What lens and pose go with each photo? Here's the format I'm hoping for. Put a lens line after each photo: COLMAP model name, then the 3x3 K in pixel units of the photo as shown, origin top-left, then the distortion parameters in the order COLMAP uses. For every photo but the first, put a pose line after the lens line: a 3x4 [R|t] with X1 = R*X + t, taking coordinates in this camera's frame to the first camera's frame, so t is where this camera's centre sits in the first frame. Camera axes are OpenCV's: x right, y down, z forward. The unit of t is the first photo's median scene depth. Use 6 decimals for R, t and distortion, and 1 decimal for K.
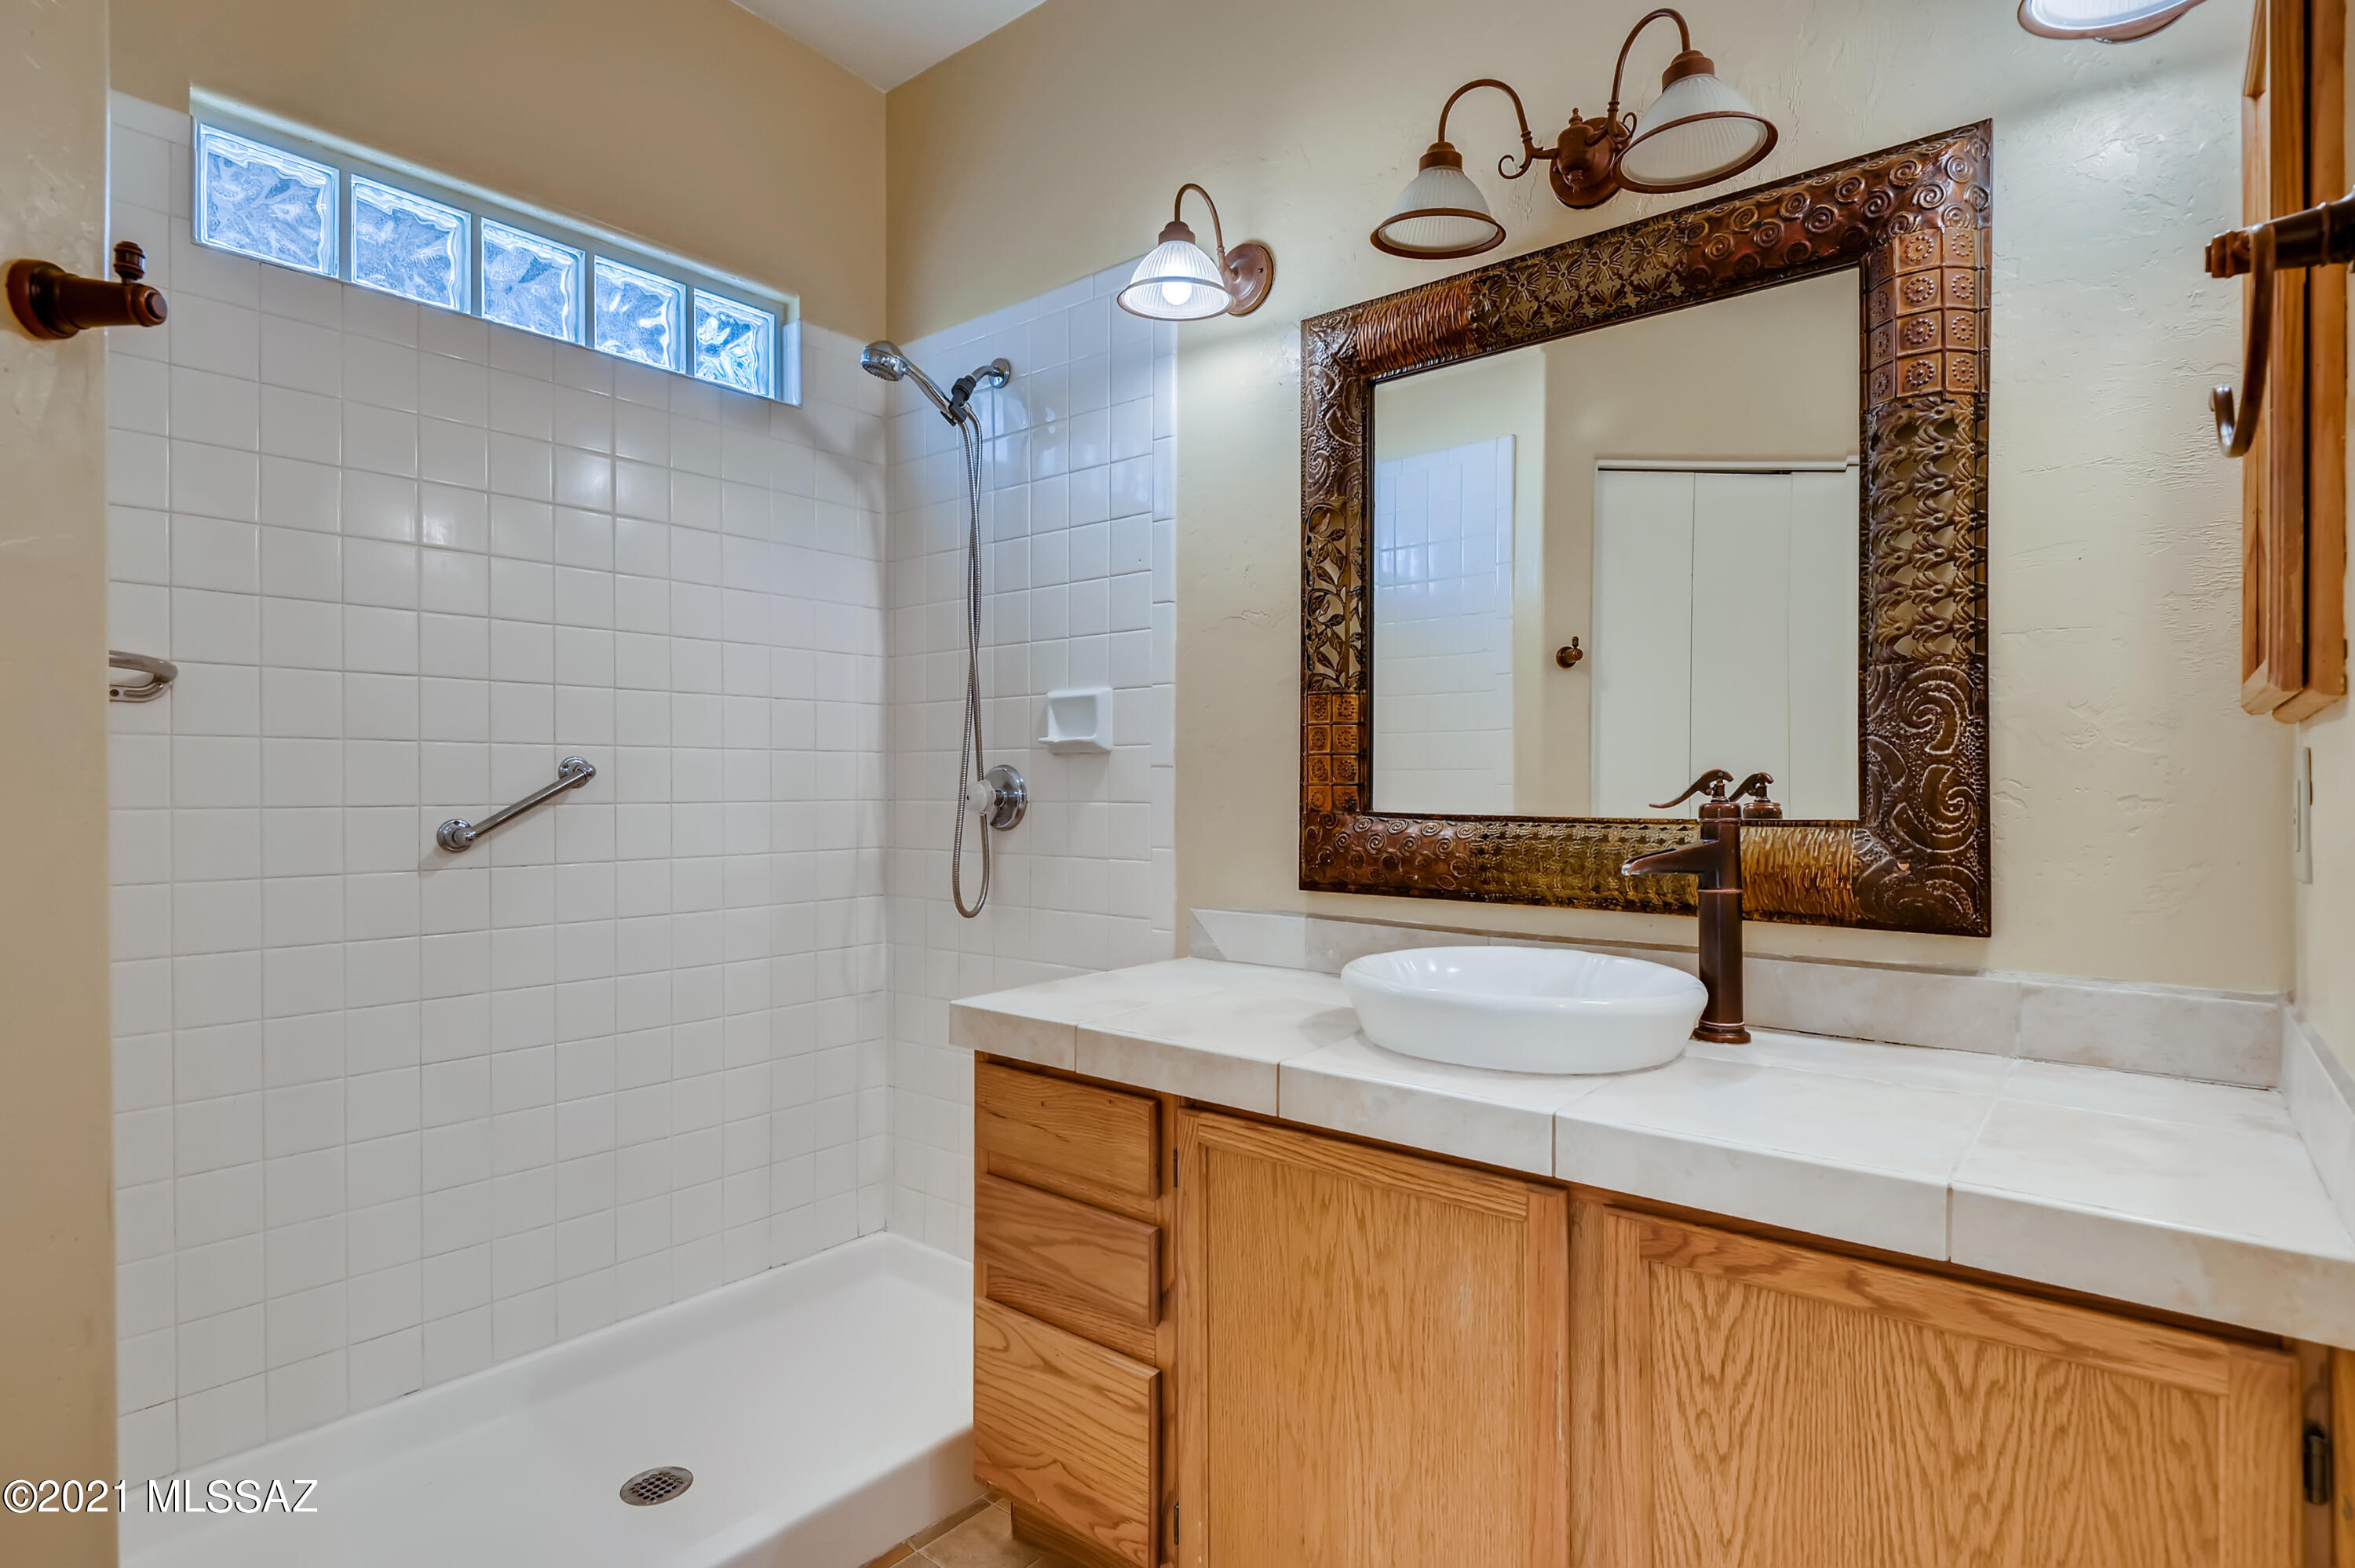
lens RADIAL K [[1187.2, 0, 1177.5], [0, 1187.2, 784.0], [0, 0, 1]] dist [0.027496, -0.021742]
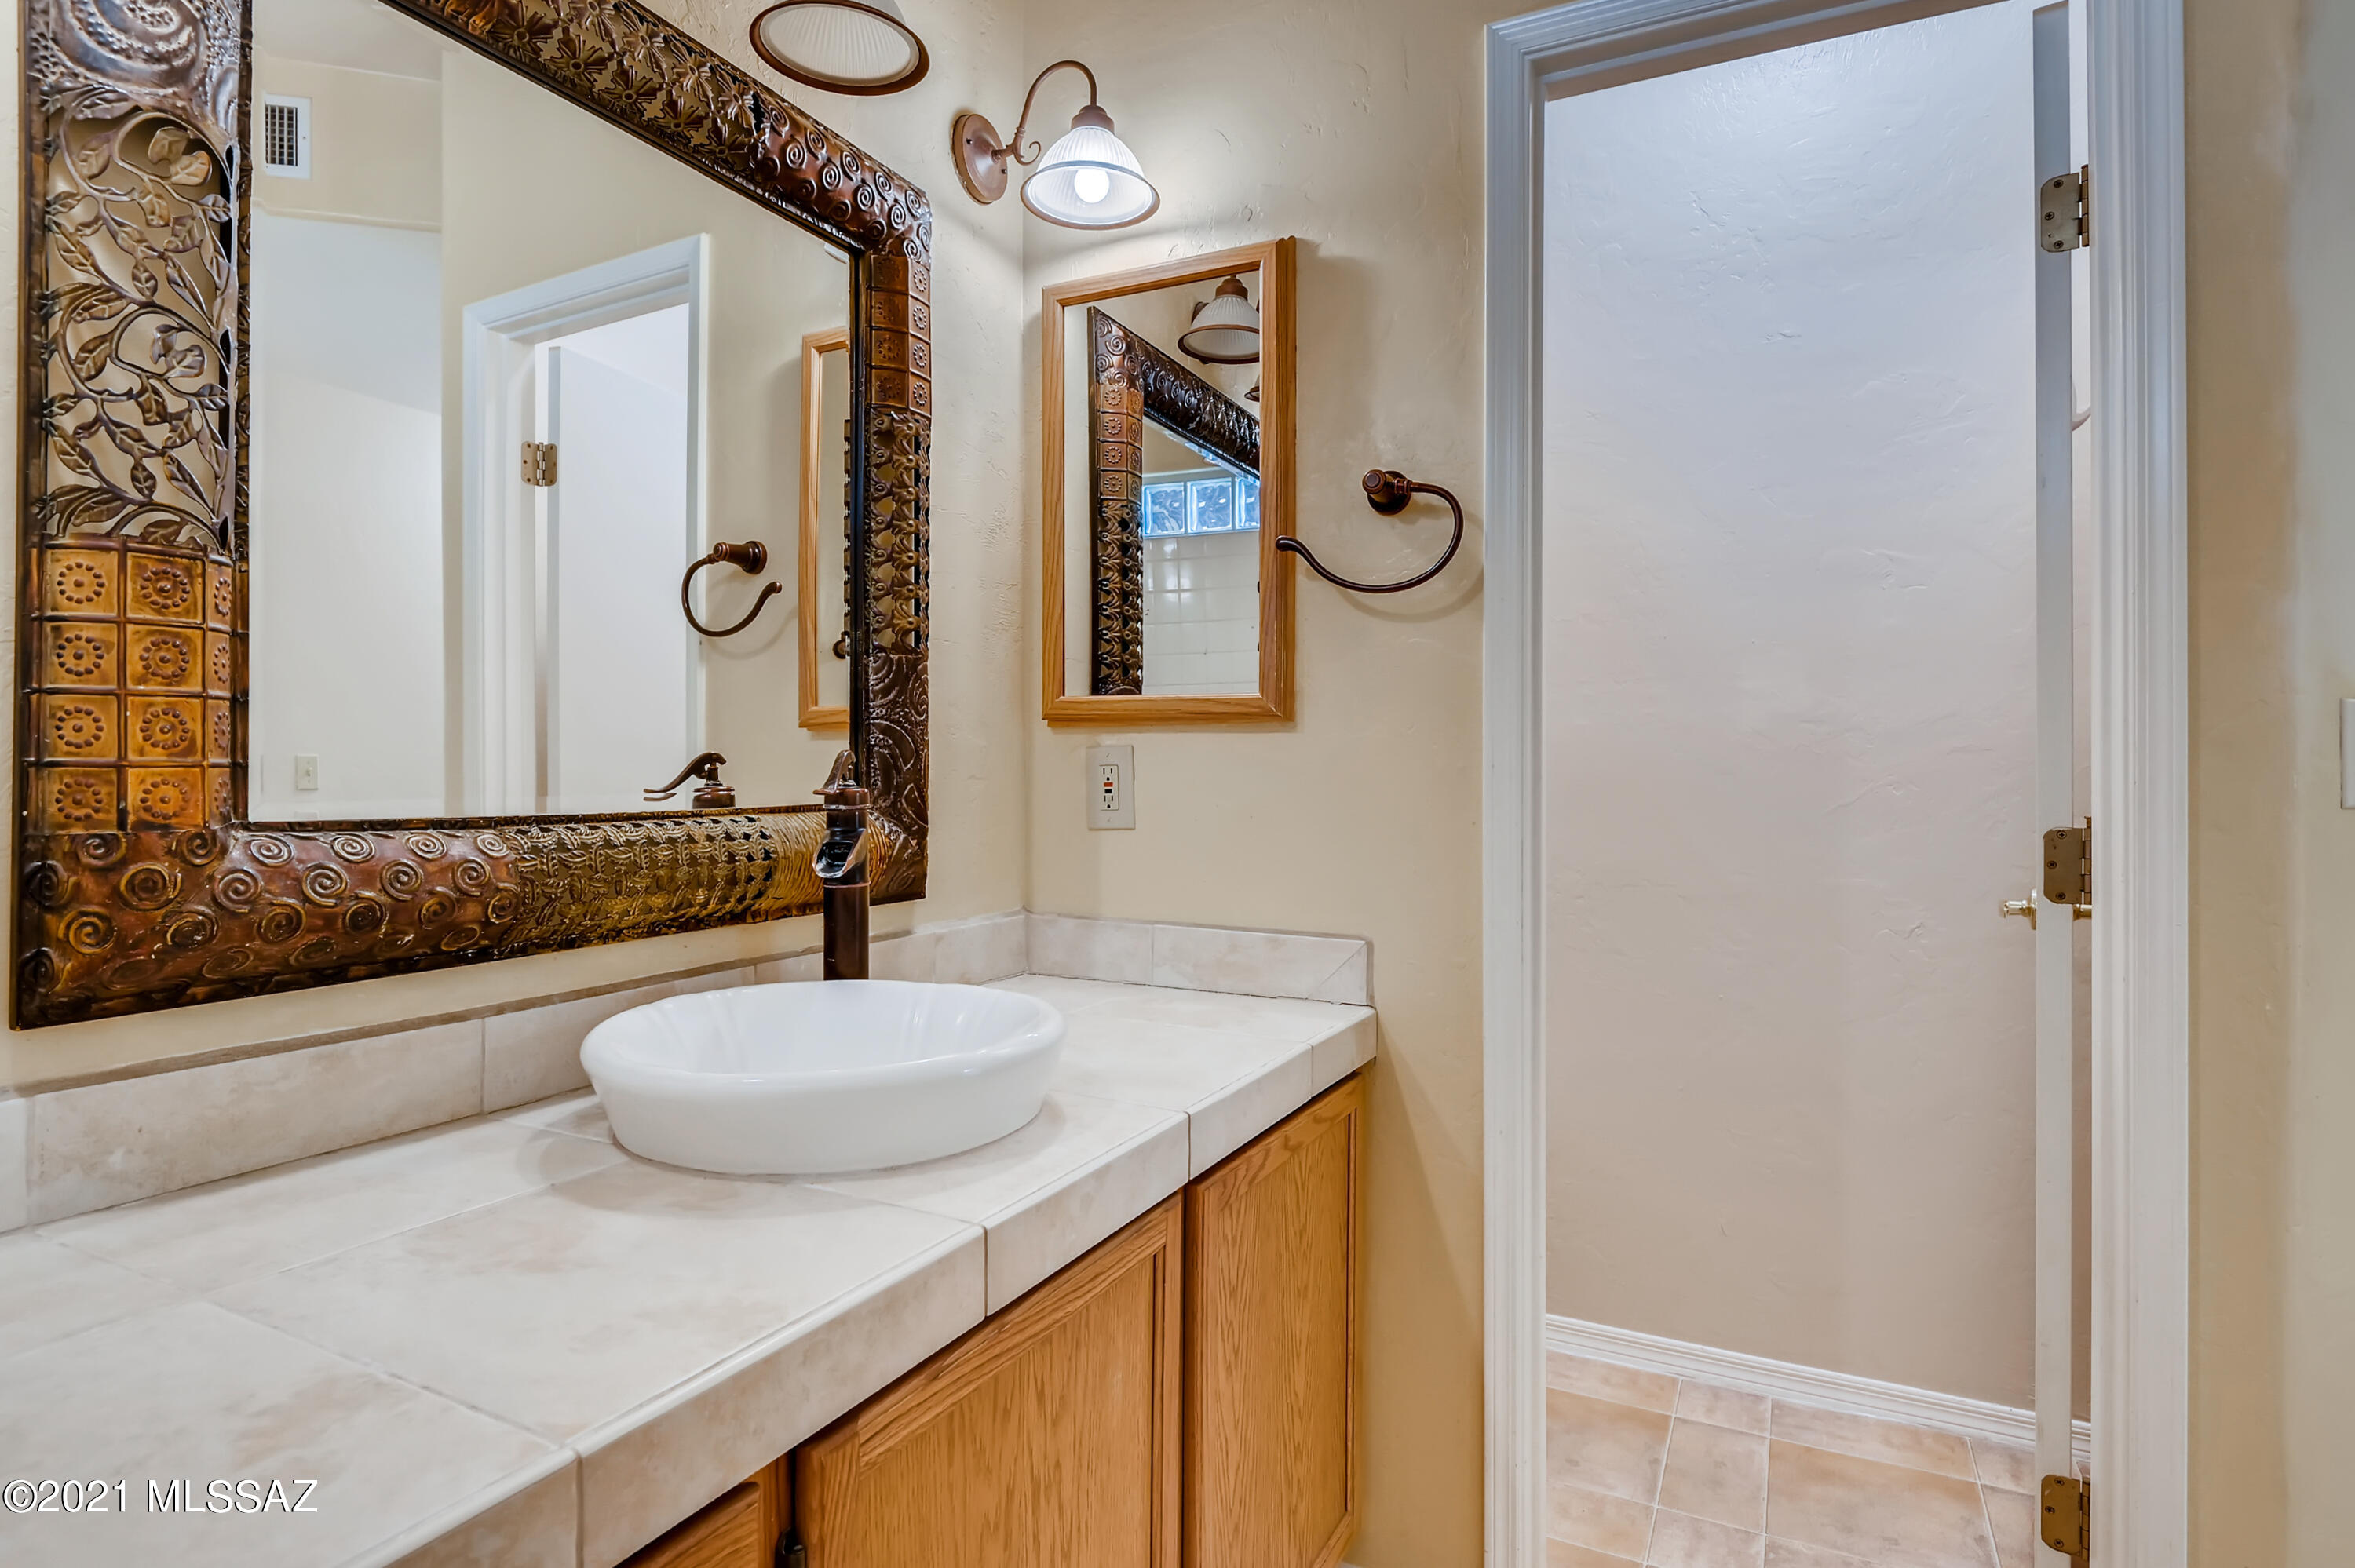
lens RADIAL K [[1187.2, 0, 1177.5], [0, 1187.2, 784.0], [0, 0, 1]] dist [0.027496, -0.021742]
pose [[-0.190214, -0.011009, 0.981681, -0.427245], [-0.000510, 0.999938, 0.011115, 0.003264], [-0.981743, 0.001614, -0.190208, 0.832115]]
